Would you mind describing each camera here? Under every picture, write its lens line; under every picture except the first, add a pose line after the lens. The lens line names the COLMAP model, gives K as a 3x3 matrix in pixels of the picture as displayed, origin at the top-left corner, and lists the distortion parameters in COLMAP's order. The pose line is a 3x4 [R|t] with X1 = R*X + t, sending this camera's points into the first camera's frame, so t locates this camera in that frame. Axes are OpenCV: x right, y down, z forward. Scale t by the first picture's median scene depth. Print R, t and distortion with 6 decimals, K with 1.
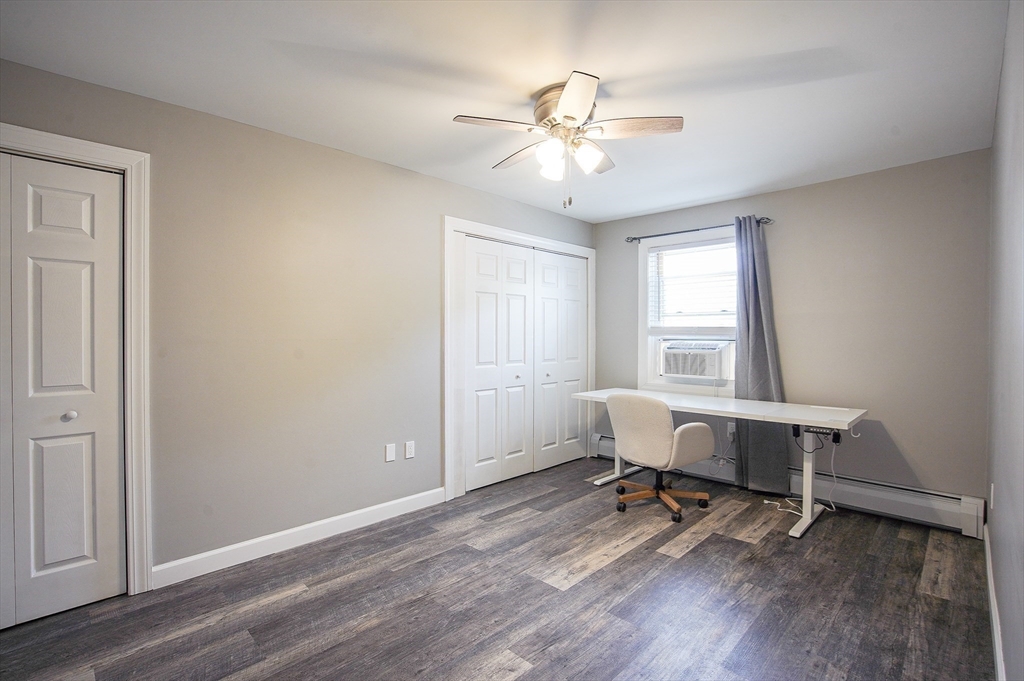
lens RADIAL K [[479.5, 0, 509.4], [0, 479.5, 340.5], [0, 0, 1]] dist [-0.064172, 0.022866]
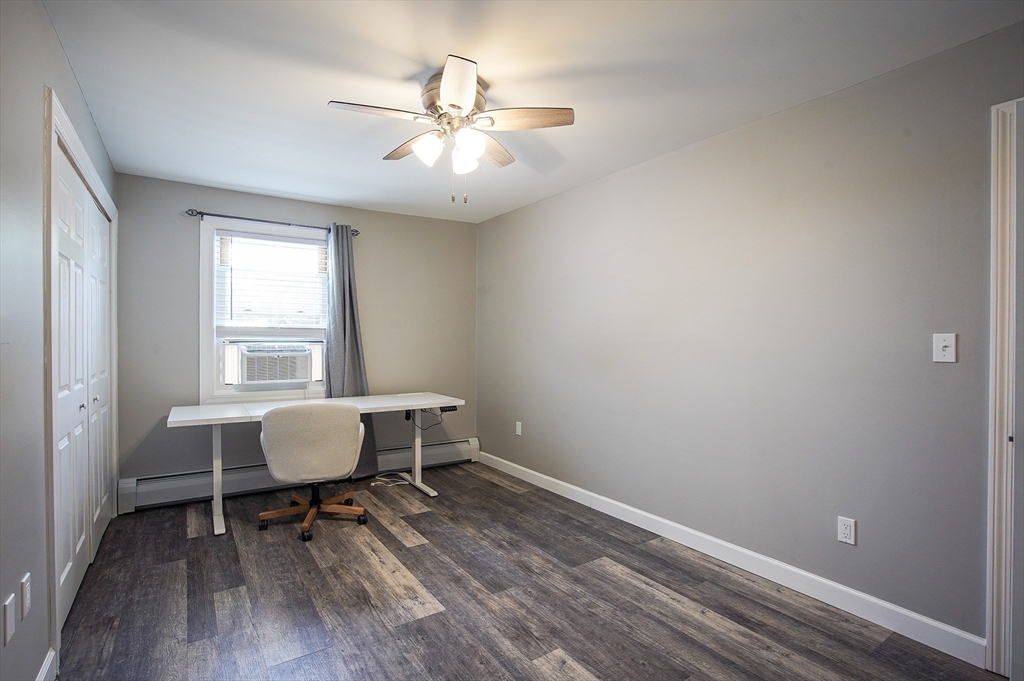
lens RADIAL K [[479.5, 0, 509.4], [0, 479.5, 340.5], [0, 0, 1]] dist [-0.064172, 0.022866]
pose [[0.190899, -0.005163, 0.981596, -0.592006], [0.007631, 0.999964, 0.003775, -0.004650], [-0.981580, 0.006770, 0.190931, 0.529116]]
